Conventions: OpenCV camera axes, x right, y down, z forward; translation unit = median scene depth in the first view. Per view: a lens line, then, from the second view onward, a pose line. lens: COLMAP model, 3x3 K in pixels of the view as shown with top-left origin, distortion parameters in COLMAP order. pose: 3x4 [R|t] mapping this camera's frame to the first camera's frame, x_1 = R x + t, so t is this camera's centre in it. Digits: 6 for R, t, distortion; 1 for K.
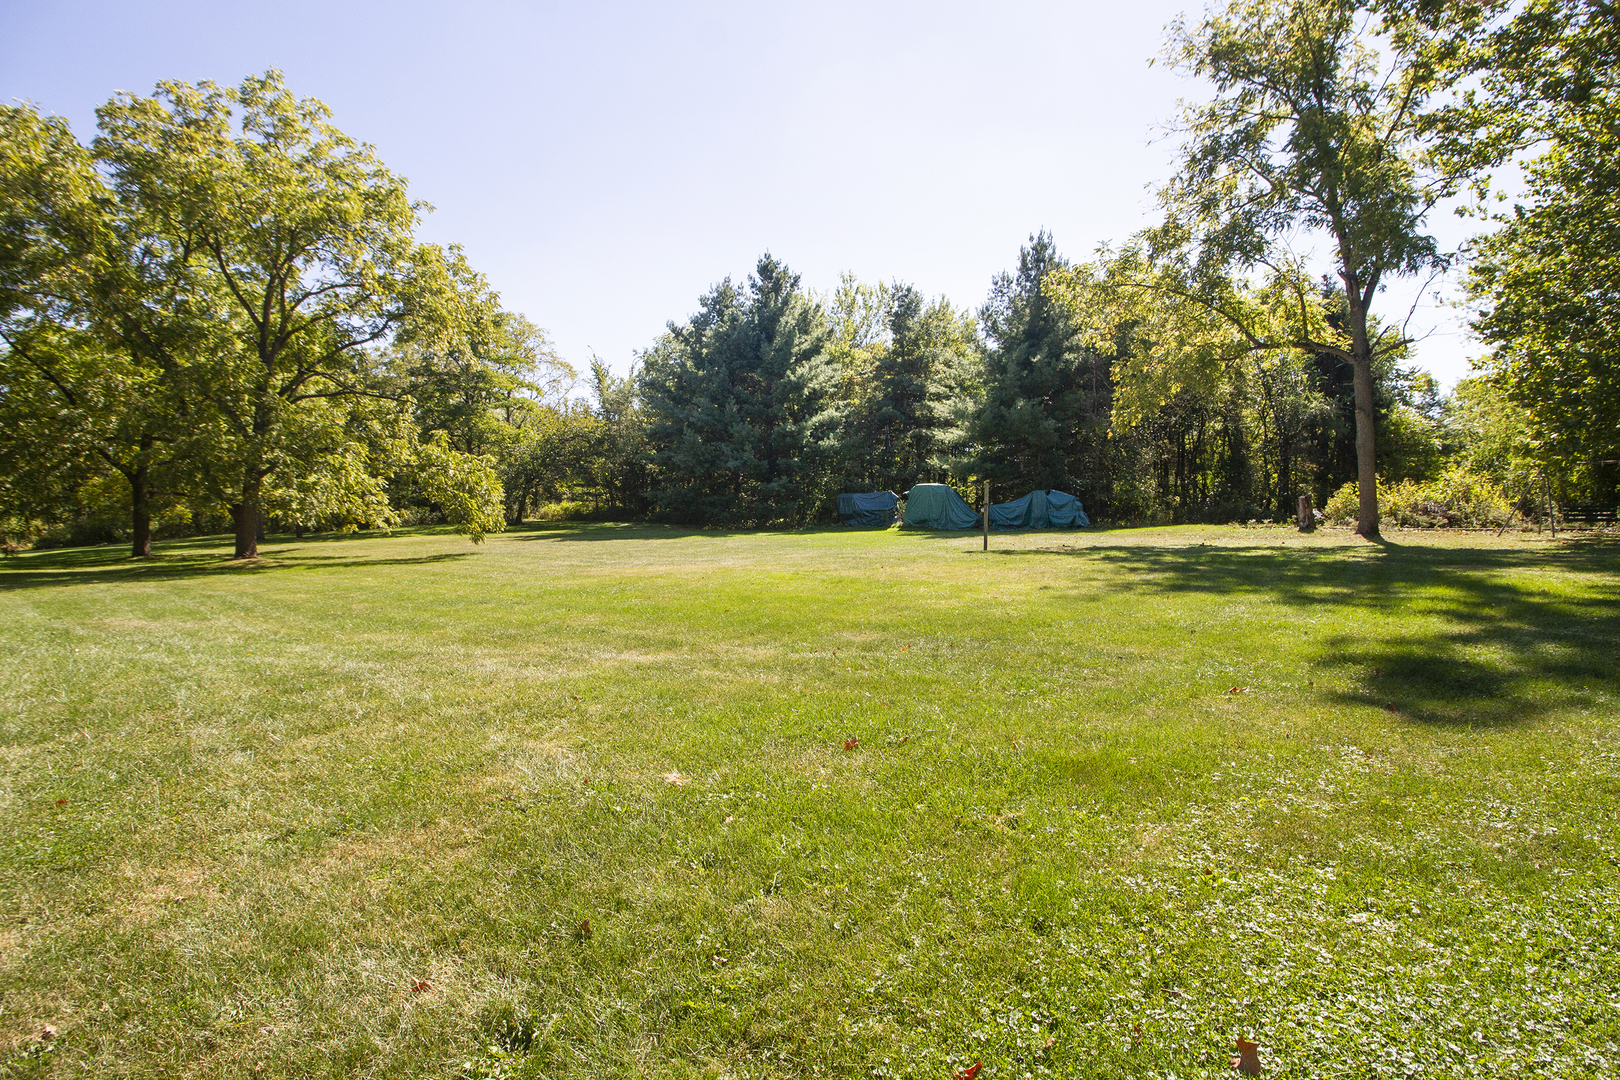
lens RADIAL K [[793.7, 0, 851.9], [0, 793.7, 509.1], [0, 0, 1]] dist [-0.003938, -0.010344]
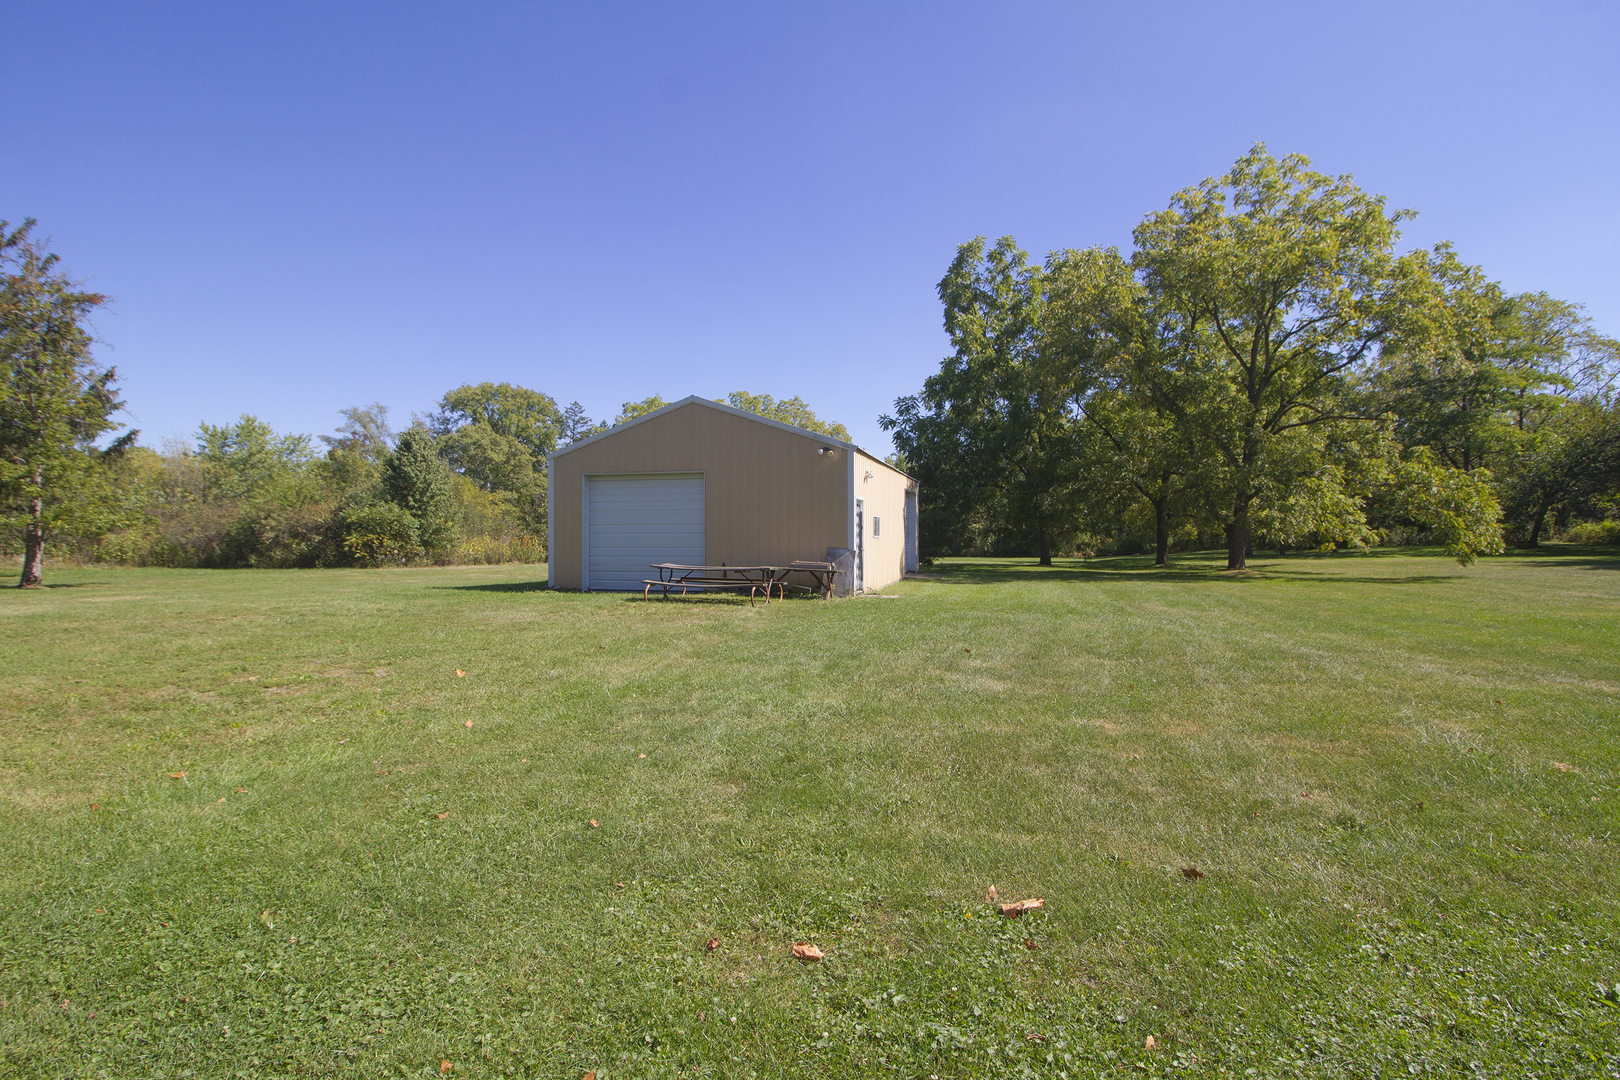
lens RADIAL K [[785.0, 0, 801.4], [0, 785.0, 534.6], [0, 0, 1]] dist [0.000024, -0.013678]
pose [[0.395195, 0.010076, -0.918542, 0.048744], [-0.003145, 0.999949, 0.009616, 0.000678], [0.918592, -0.000912, 0.395206, -0.058284]]
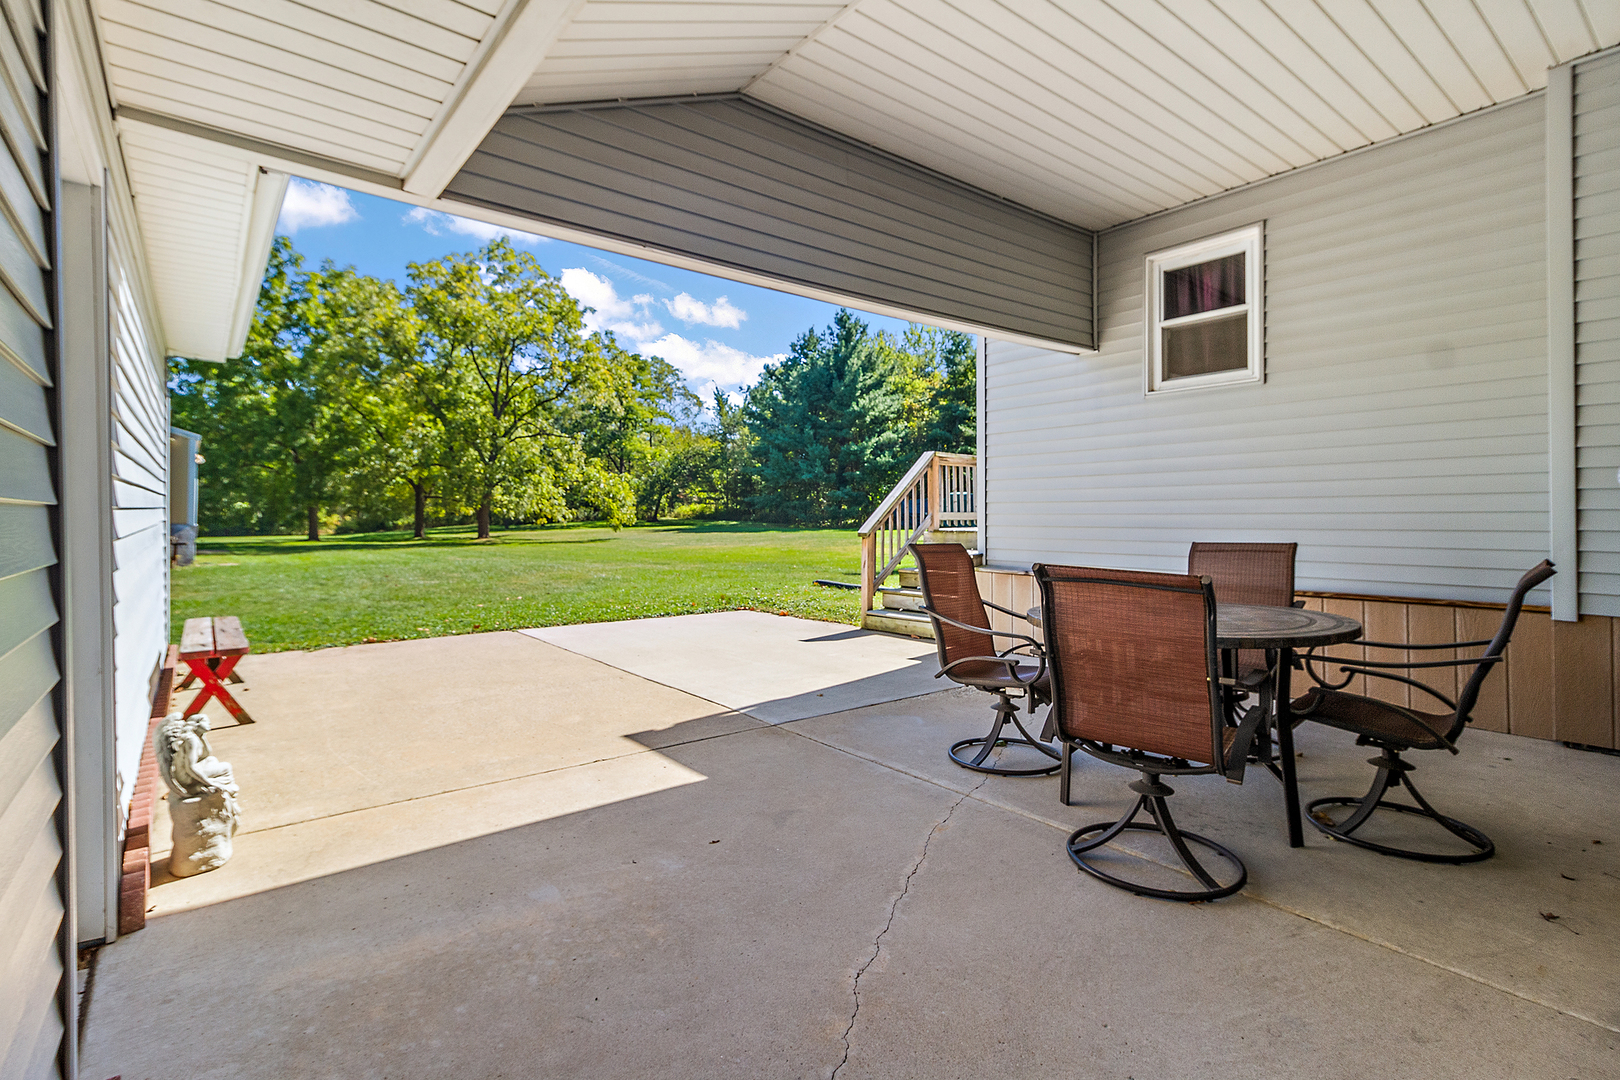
lens RADIAL K [[774.5, 0, 806.7], [0, 774.5, 492.3], [0, 0, 1]] dist [0.001497, 0.000212]
pose [[0.974182, 0.004611, -0.225717, 0.215671], [-0.010389, 0.999648, -0.024415, -0.000414], [0.225525, 0.026130, 0.973887, -0.367310]]
